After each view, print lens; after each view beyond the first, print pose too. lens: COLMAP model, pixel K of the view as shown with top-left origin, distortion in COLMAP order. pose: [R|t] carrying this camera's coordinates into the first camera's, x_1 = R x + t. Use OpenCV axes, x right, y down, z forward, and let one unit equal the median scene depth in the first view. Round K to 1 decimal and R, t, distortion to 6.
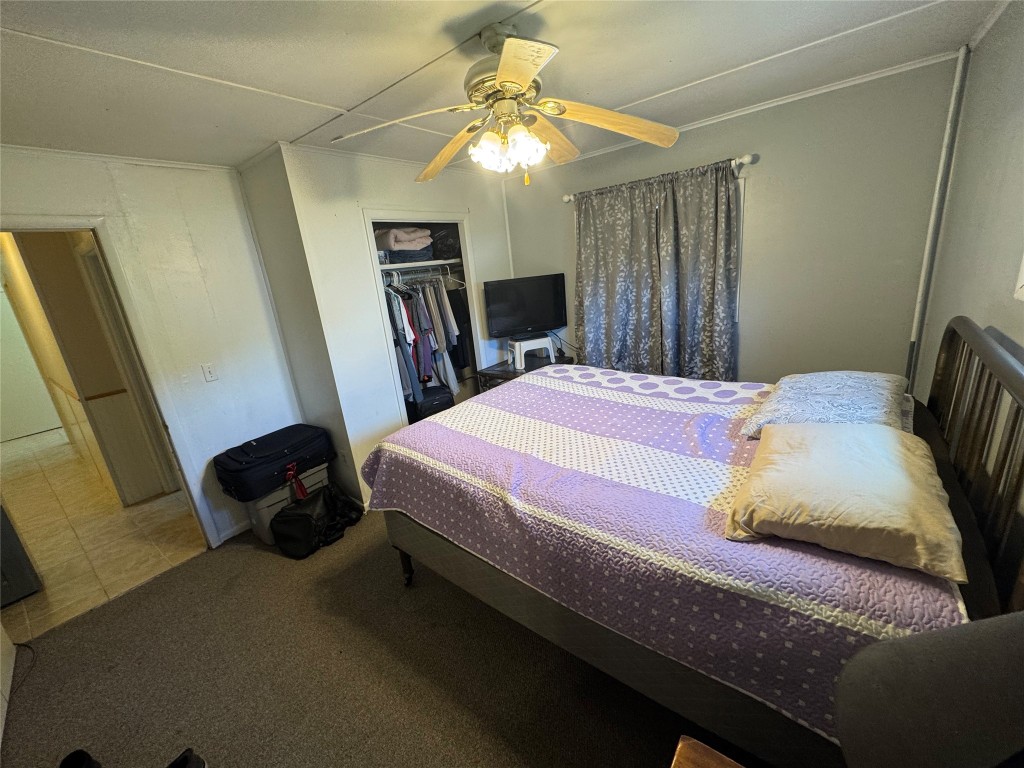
lens RADIAL K [[408.0, 0, 512.0], [0, 408.0, 381.1], [0, 0, 1]] dist [-0.002665, 0.000196]
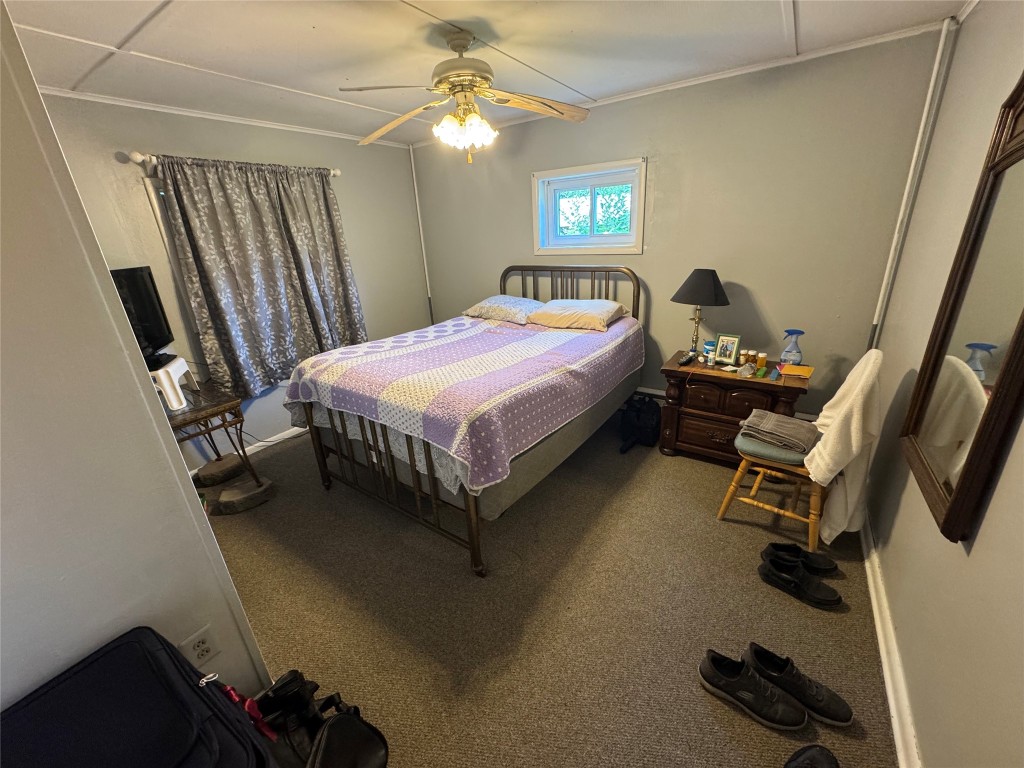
lens RADIAL K [[408.0, 0, 512.0], [0, 408.0, 381.1], [0, 0, 1]] dist [-0.002665, 0.000196]
pose [[-0.044503, -0.244836, 0.968543, -1.115596], [0.333261, 0.910330, 0.245433, -0.094869], [-0.941784, 0.333700, 0.041081, 0.833077]]
